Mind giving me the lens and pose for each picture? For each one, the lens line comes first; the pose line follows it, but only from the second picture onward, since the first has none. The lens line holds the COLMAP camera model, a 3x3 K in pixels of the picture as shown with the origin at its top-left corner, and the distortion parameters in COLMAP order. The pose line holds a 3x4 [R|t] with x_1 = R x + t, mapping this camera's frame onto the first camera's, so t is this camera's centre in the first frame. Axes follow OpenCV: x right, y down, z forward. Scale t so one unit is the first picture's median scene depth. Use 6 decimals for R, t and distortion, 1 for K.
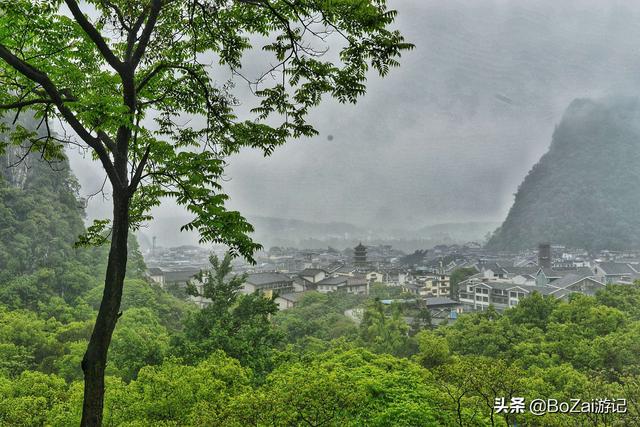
lens RADIAL K [[607.7, 0, 321.1], [0, 607.7, 214.4], [0, 0, 1]] dist [-0.027937, 0.000000]
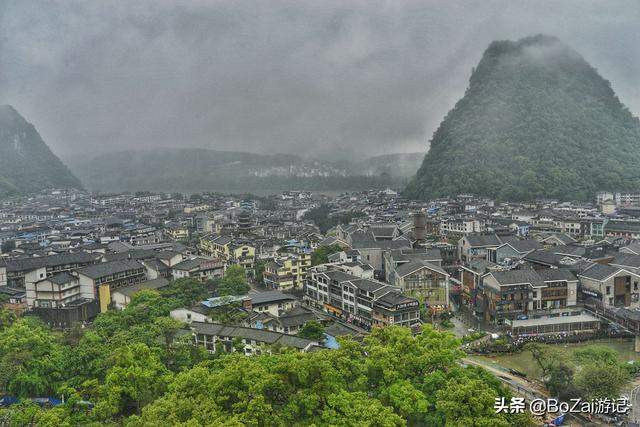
lens RADIAL K [[607.7, 0, 319.9], [0, 607.7, 215.1], [0, 0, 1]] dist [-0.027937, 0.000000]
pose [[0.998060, -0.020215, 0.058883, 0.172136], [0.012570, 0.991769, 0.127421, -0.090339], [-0.060974, -0.126433, 0.990099, 0.022154]]
